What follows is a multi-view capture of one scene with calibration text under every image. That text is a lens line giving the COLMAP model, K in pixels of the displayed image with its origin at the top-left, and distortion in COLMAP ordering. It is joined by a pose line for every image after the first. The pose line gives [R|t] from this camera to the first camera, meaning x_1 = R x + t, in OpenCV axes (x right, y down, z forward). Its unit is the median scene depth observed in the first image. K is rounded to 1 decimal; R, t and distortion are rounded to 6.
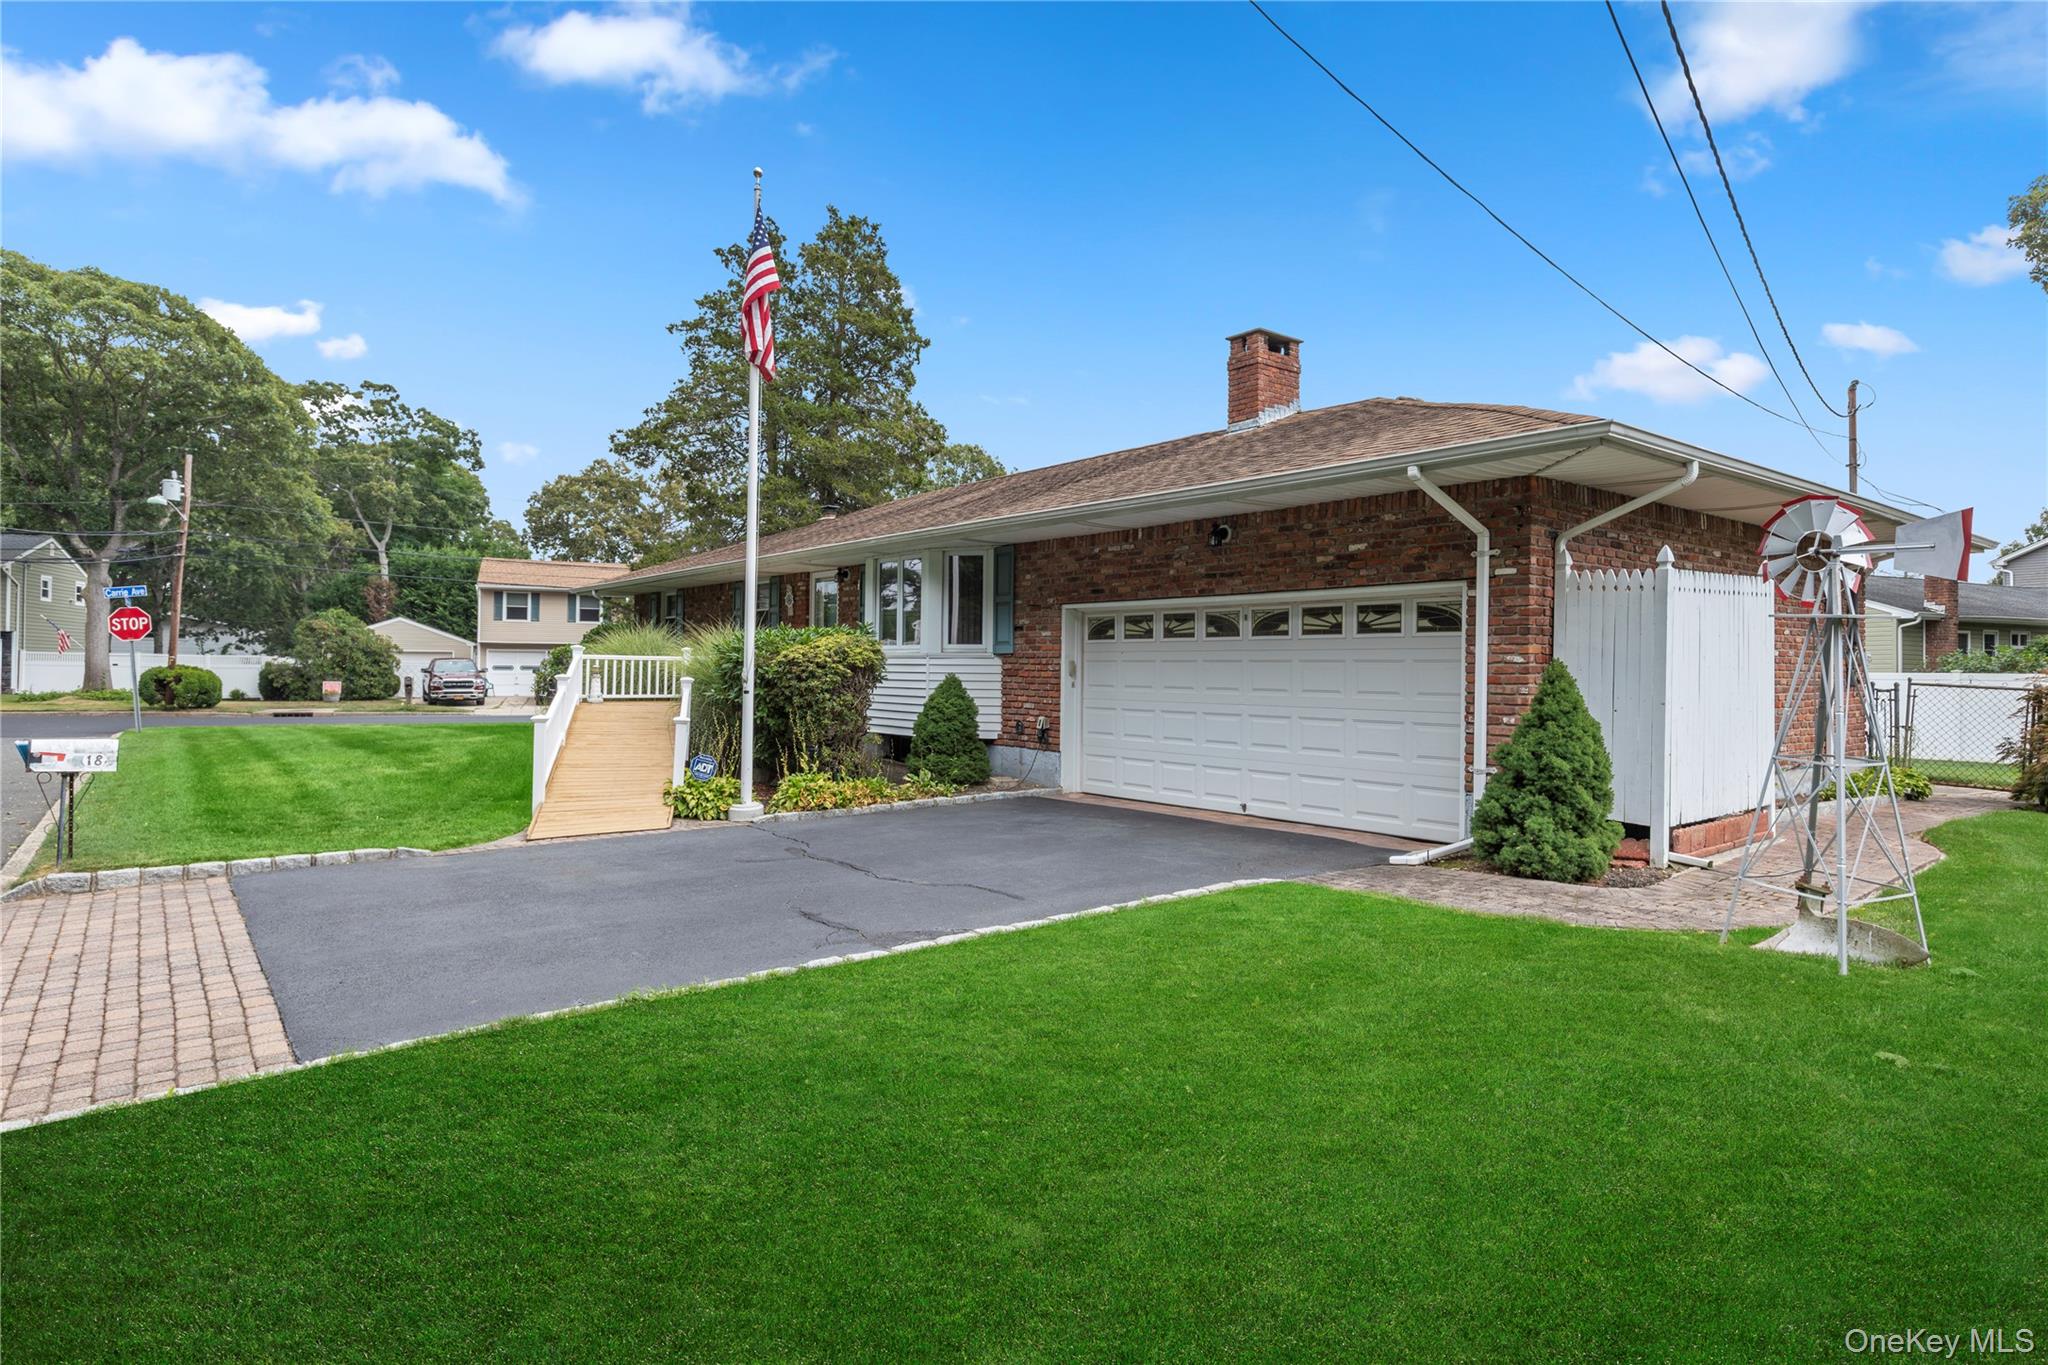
lens RADIAL K [[1105.2, 0, 1031.2], [0, 1105.2, 673.6], [0, 0, 1]] dist [-0.002360, -0.000378]
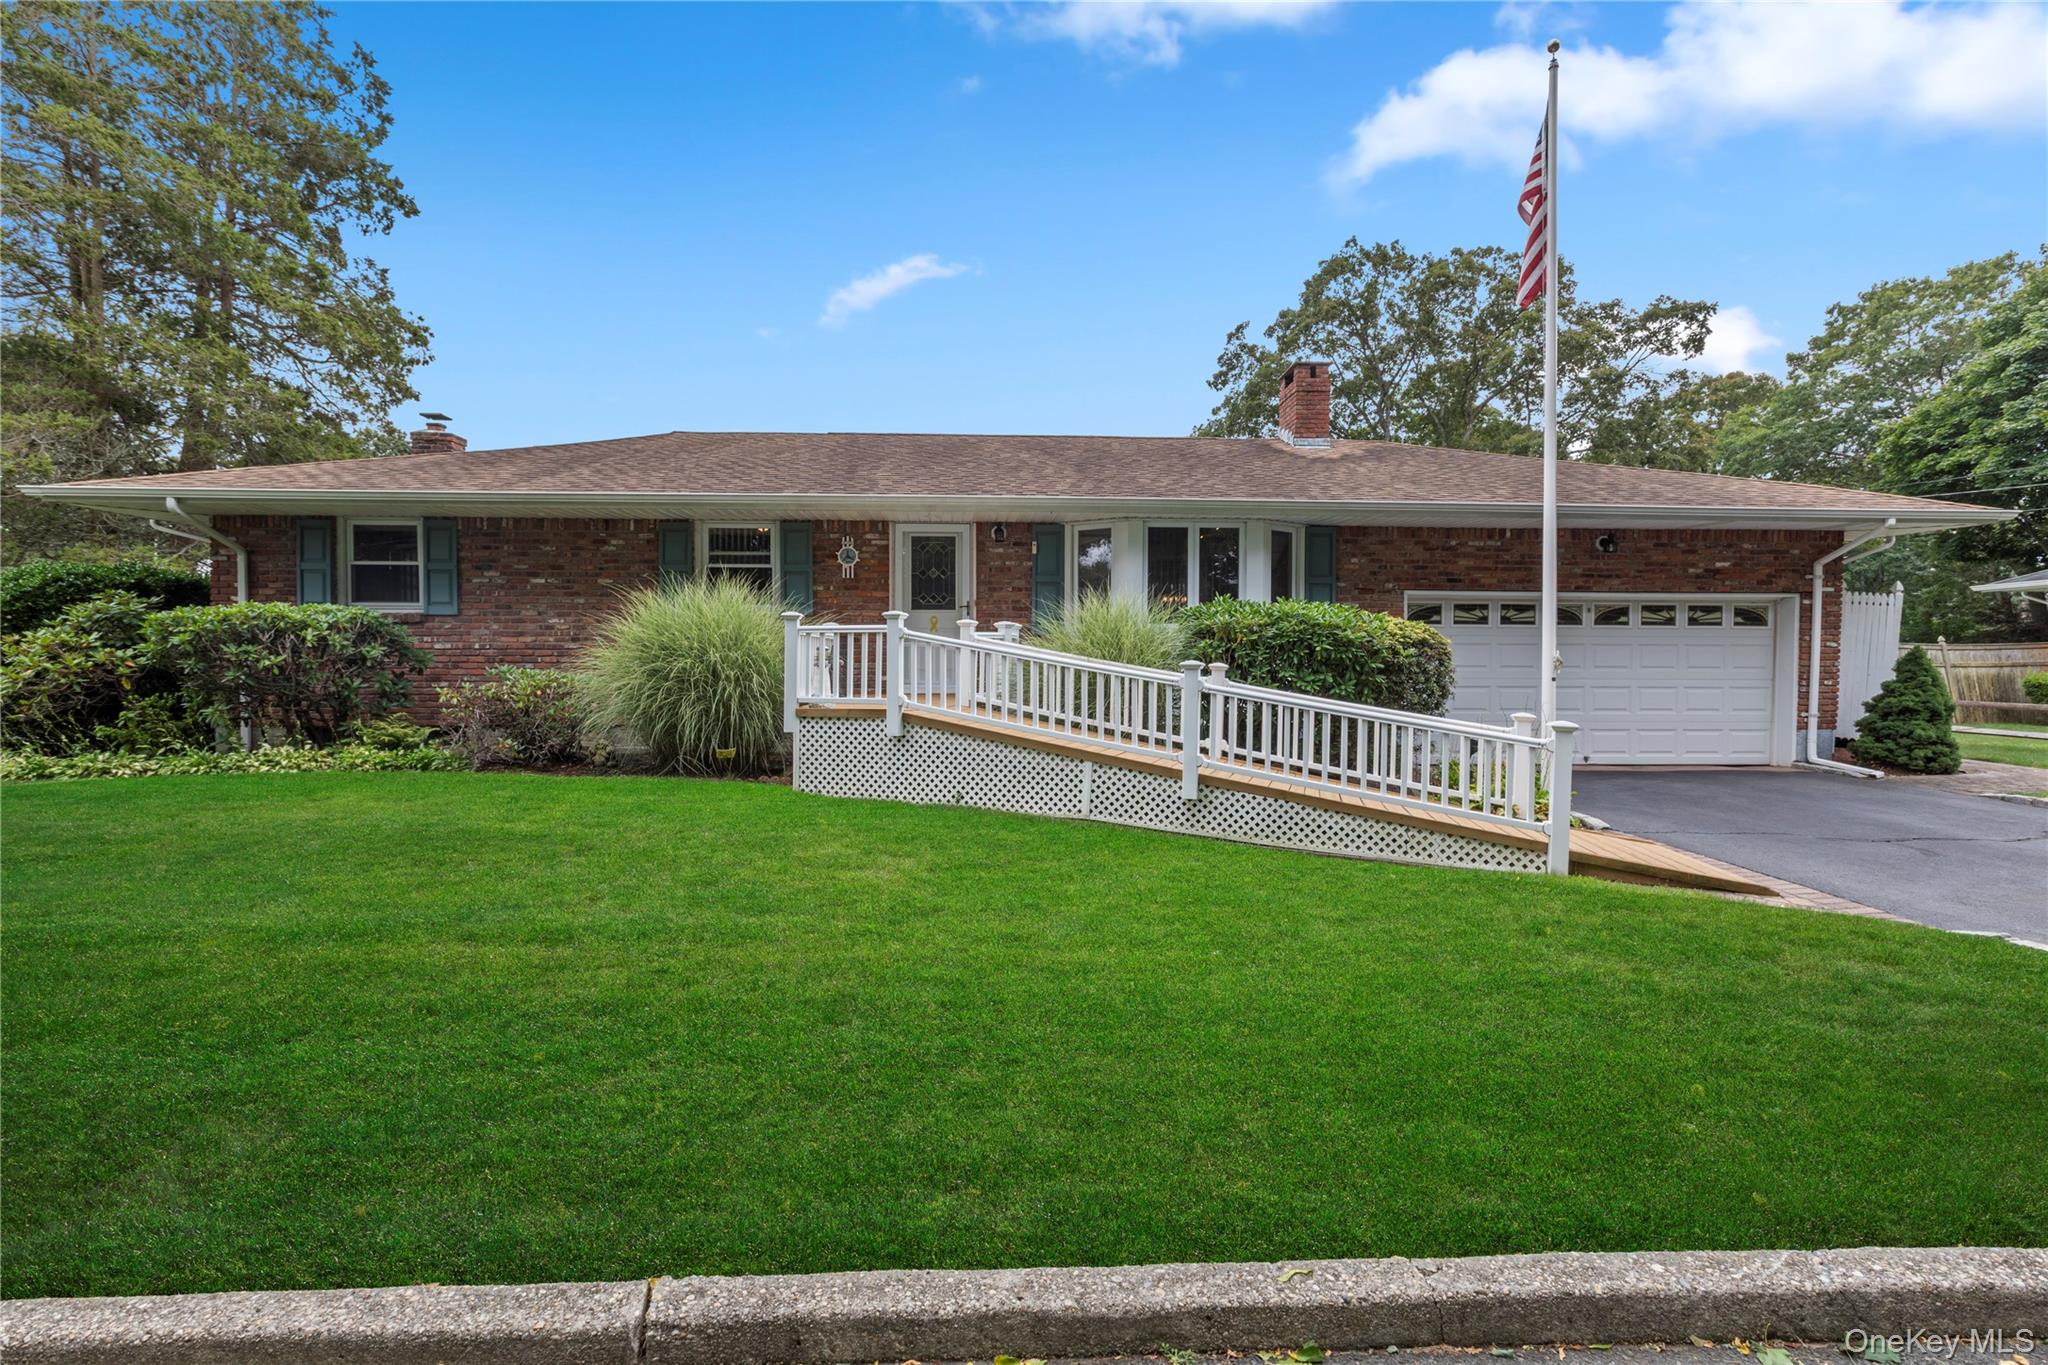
lens RADIAL K [[935.5, 0, 1024.0], [0, 935.5, 682.5], [0, 0, 1]] dist [0.004951, 0.000423]
pose [[0.597332, -0.024578, 0.801617, -0.942406], [0.003950, 0.999608, 0.027705, -0.000067], [-0.801984, -0.013382, 0.597195, 0.778875]]
